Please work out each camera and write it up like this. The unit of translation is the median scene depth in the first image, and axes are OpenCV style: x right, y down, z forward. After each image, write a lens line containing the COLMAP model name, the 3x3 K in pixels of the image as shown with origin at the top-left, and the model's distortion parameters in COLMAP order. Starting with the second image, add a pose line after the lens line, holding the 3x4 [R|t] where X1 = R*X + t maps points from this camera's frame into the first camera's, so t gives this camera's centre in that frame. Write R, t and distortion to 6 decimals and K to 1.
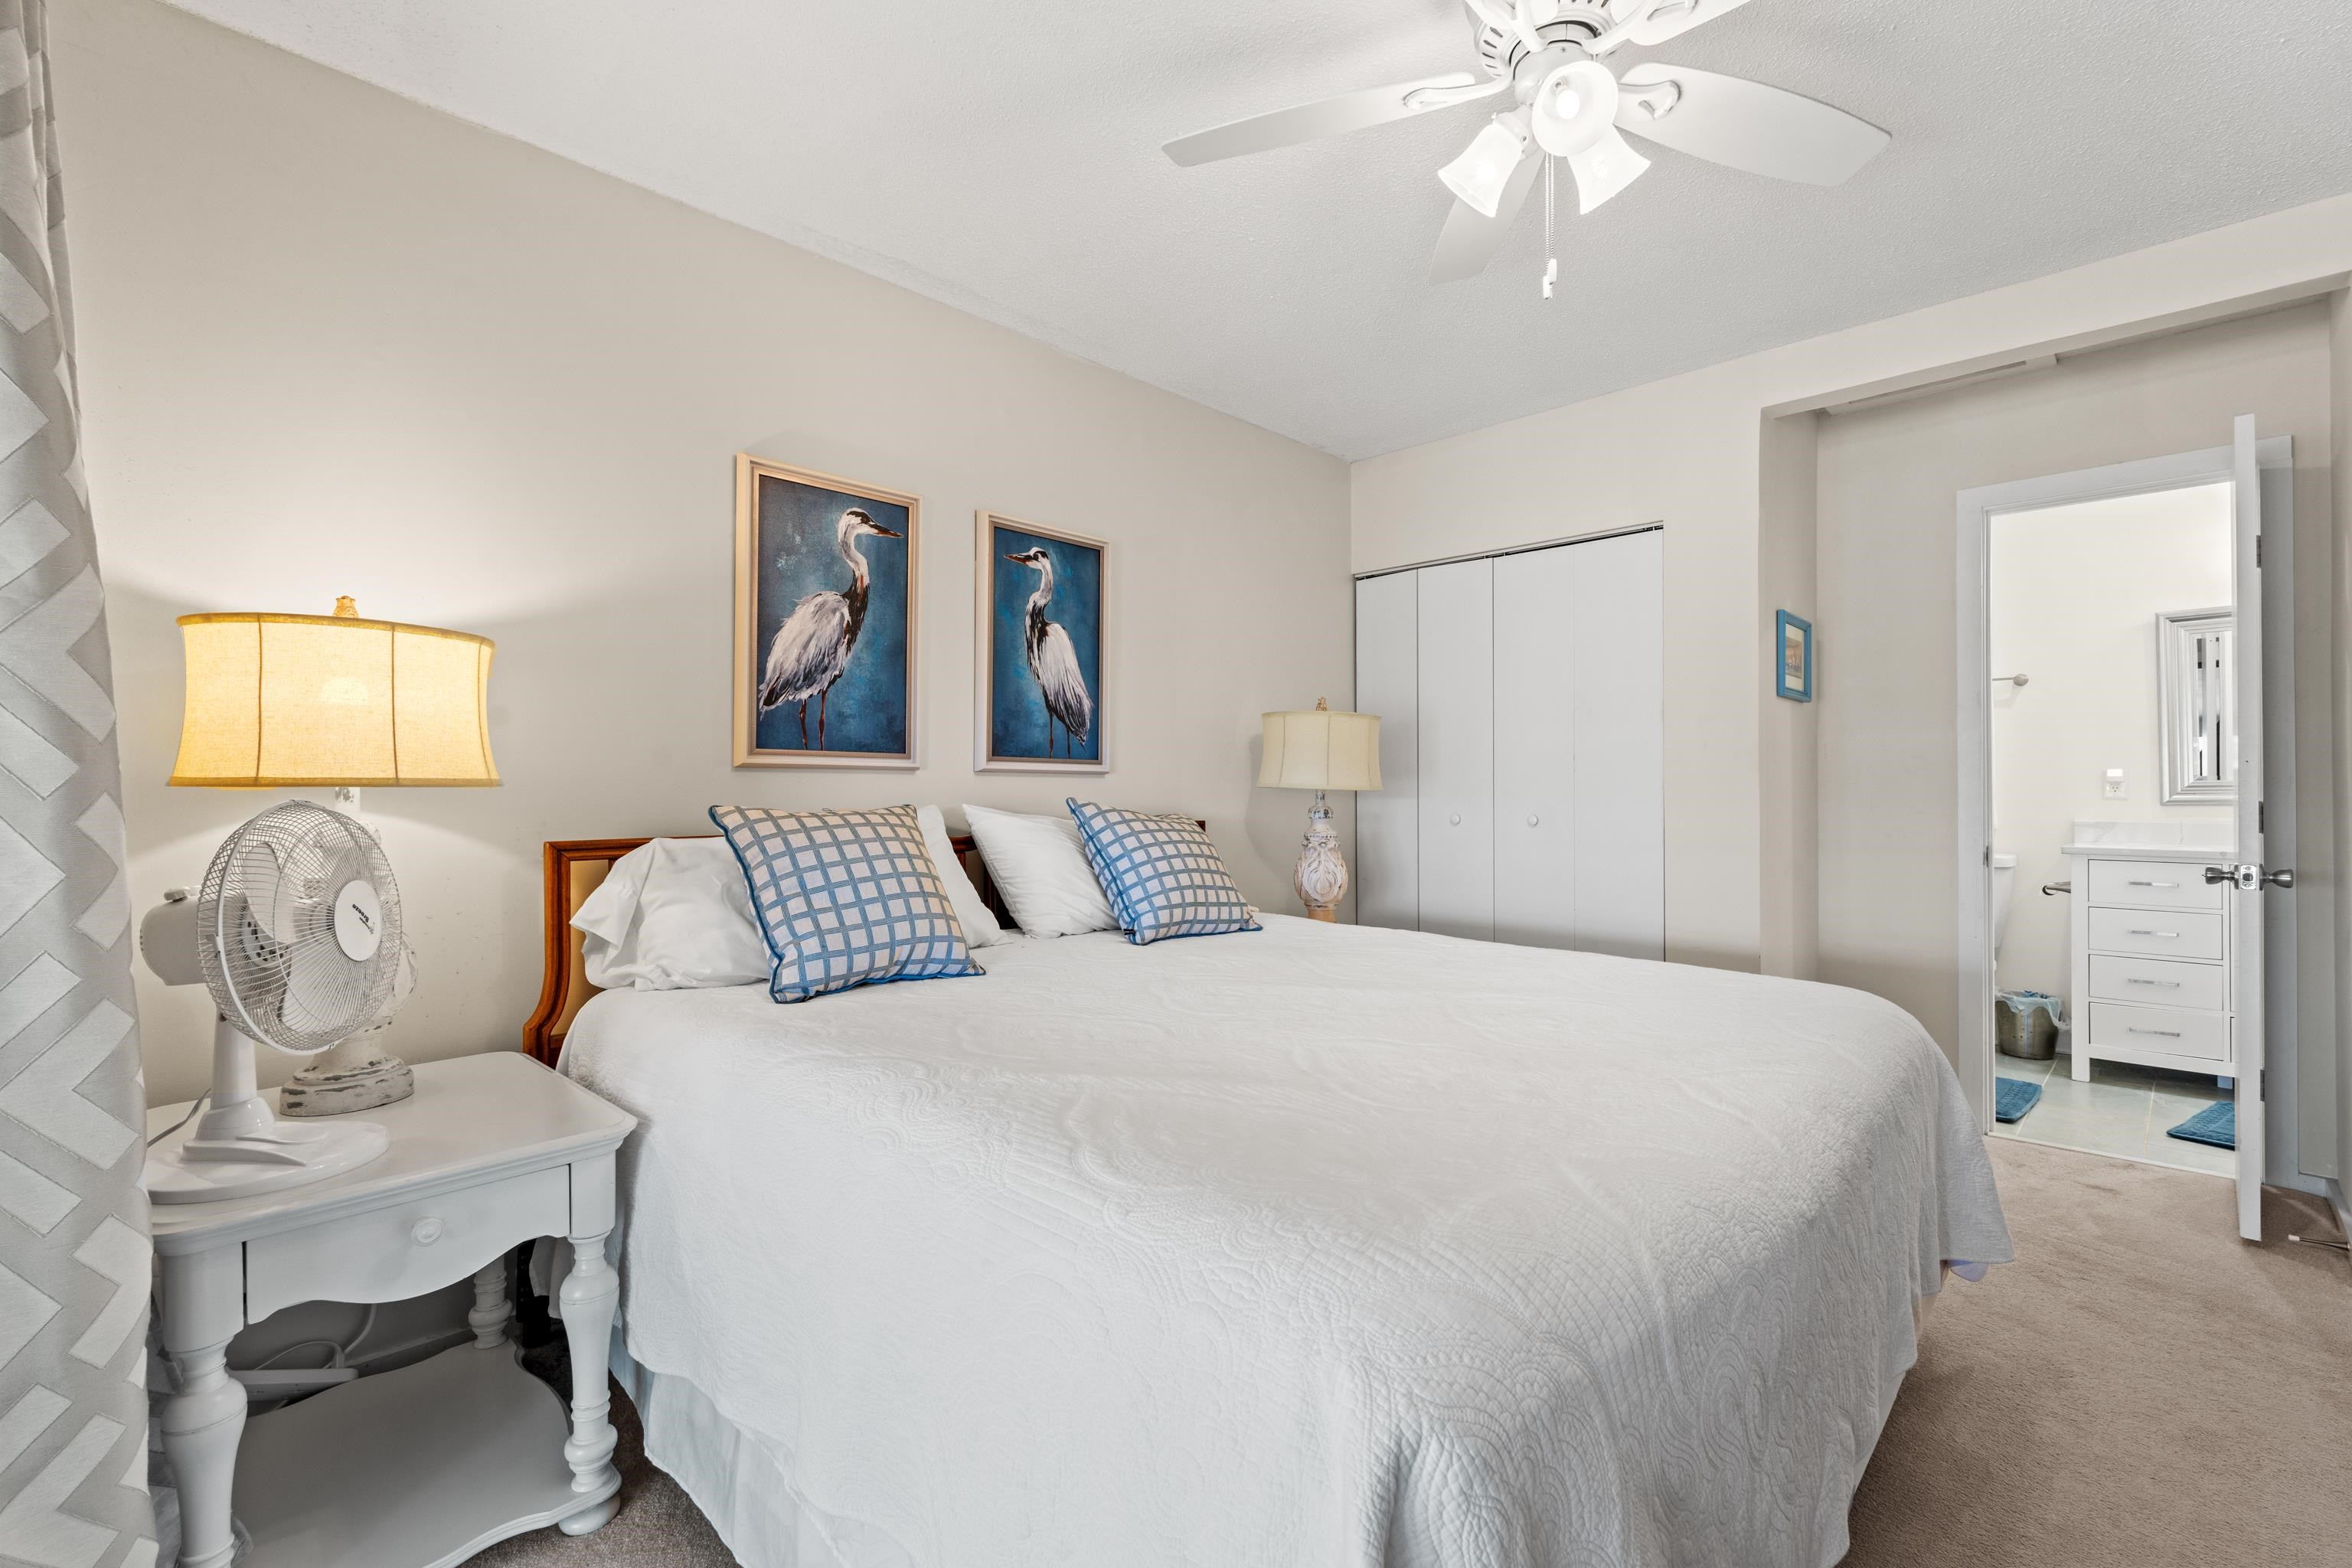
lens RADIAL K [[1040.4, 0, 1178.0], [0, 1040.4, 785.5], [0, 0, 1]] dist [-0.003003, 0.000759]
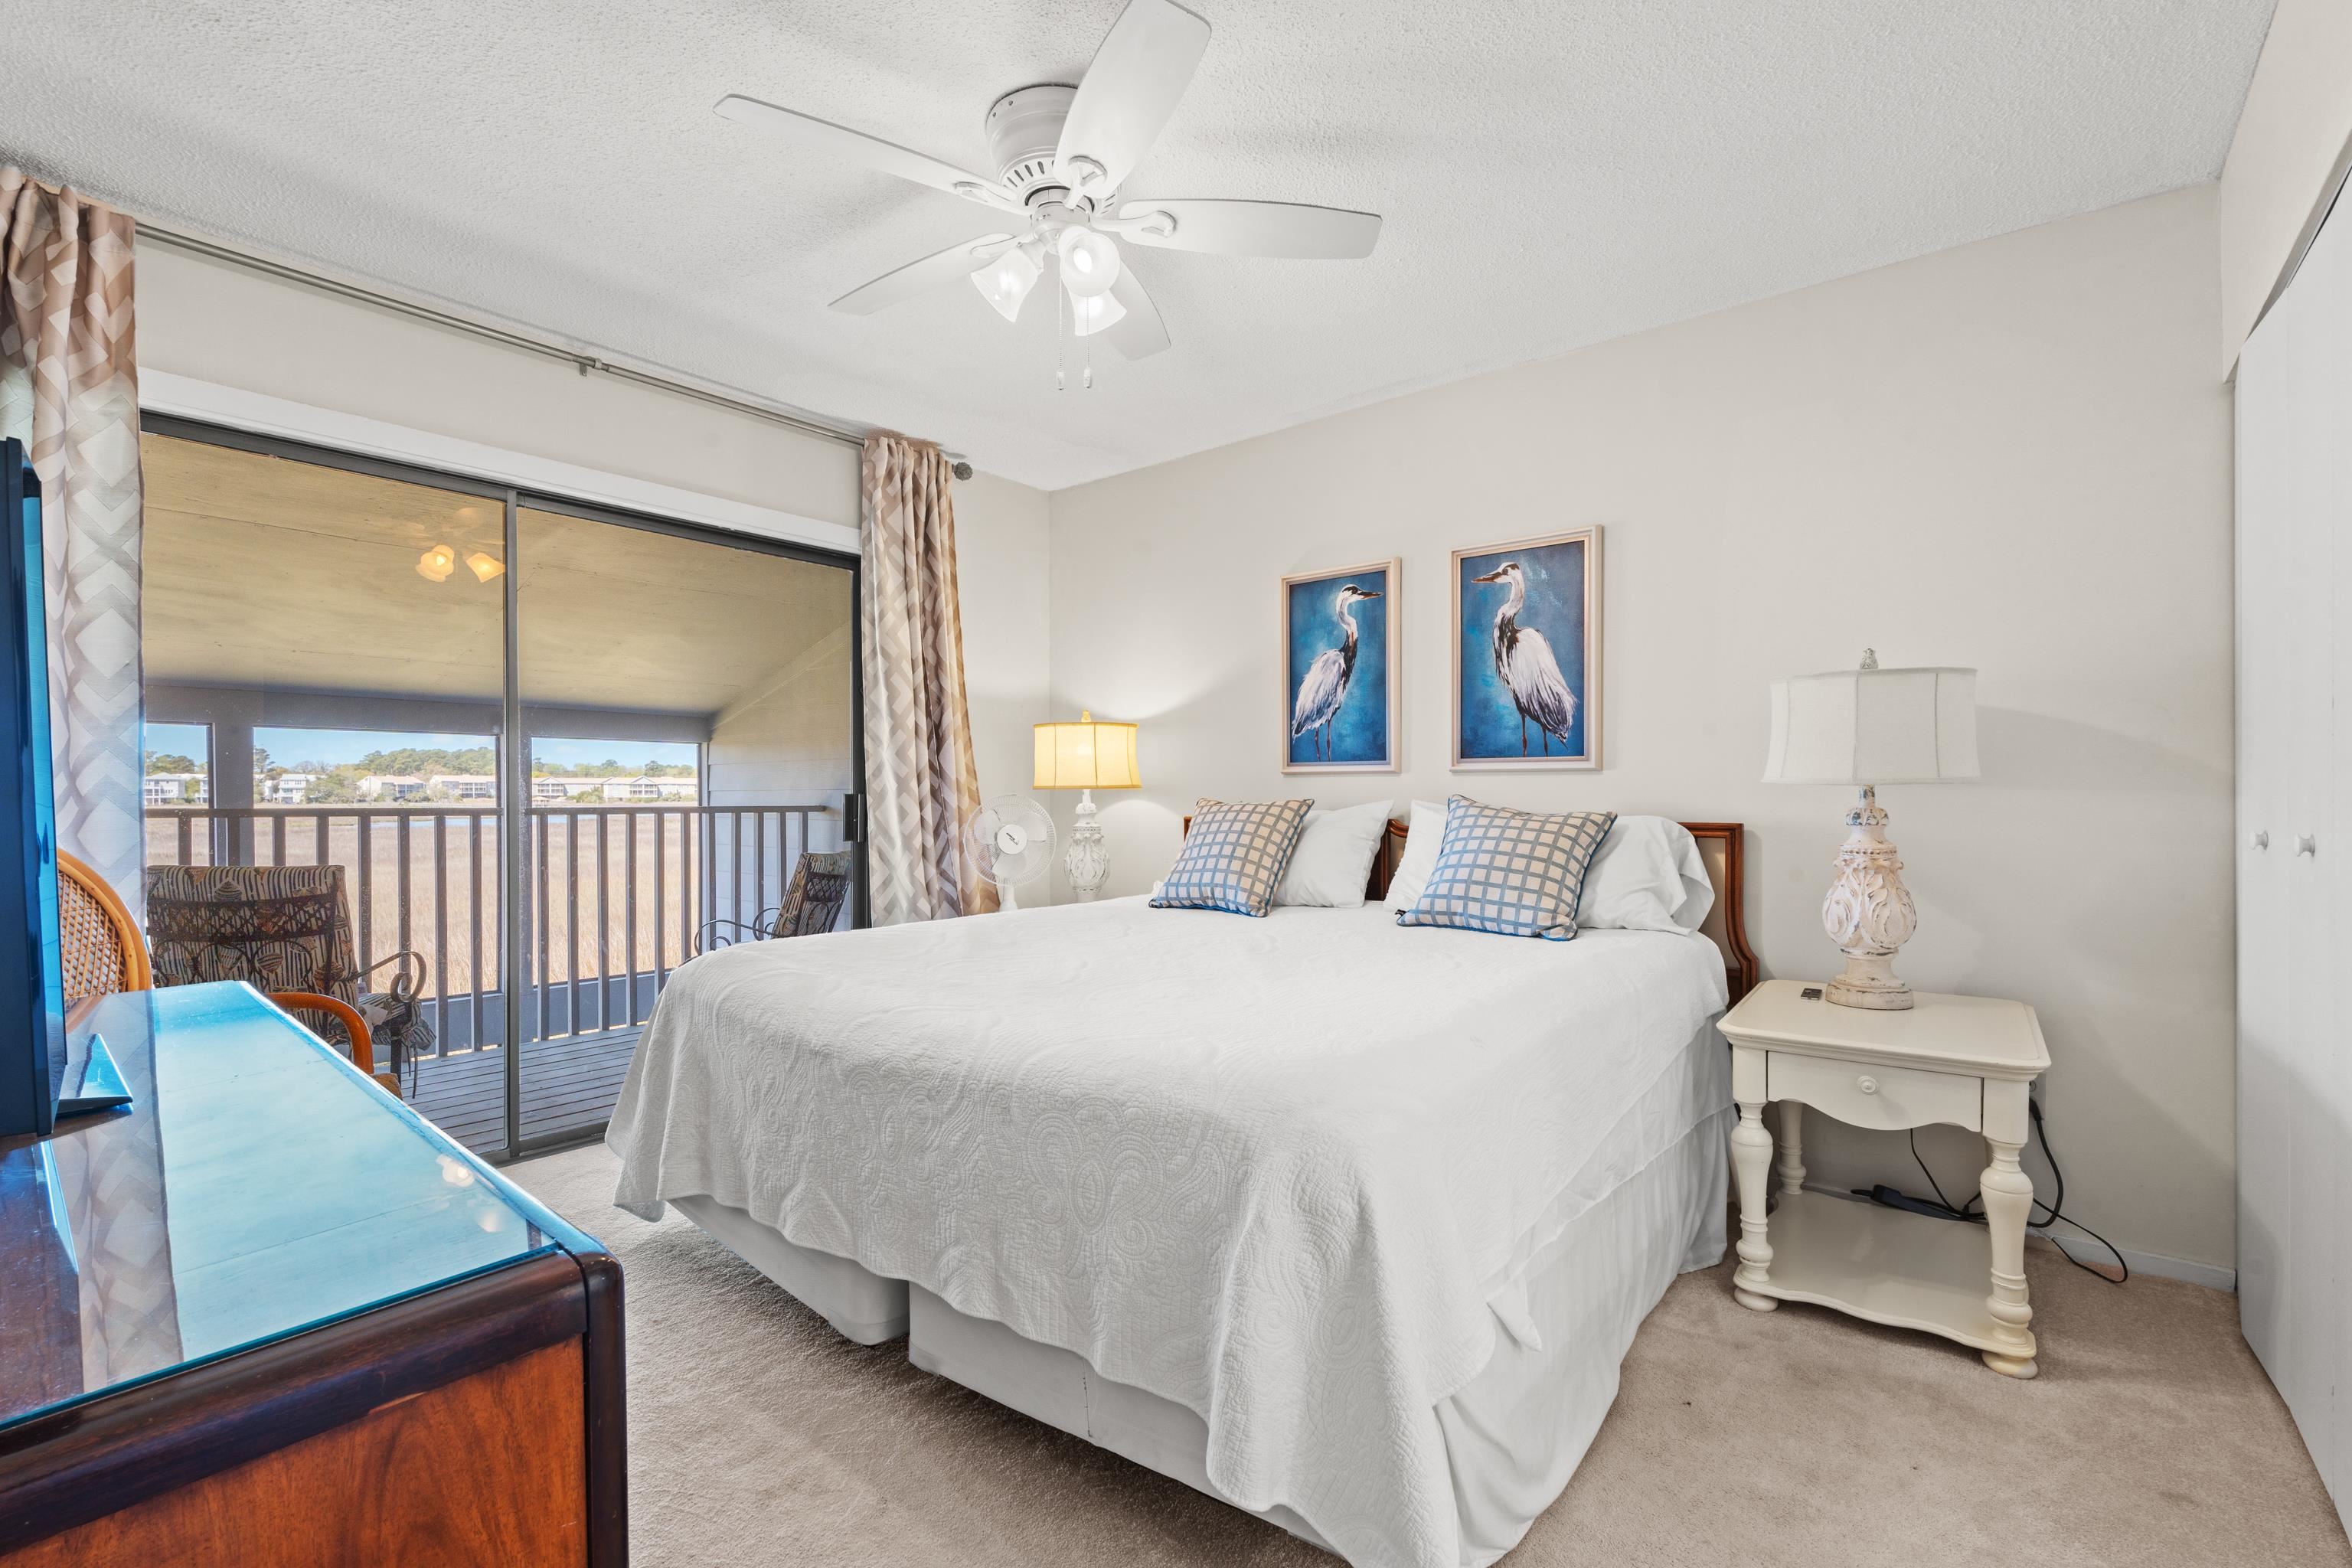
lens RADIAL K [[1040.4, 0, 1185.5], [0, 1040.4, 798.9], [0, 0, 1]] dist [-0.003003, 0.000759]
pose [[0.090932, 0.004473, -0.995847, 0.934093], [0.009749, 0.999938, 0.005381, 0.007383], [0.995809, -0.010198, 0.090883, 0.582611]]
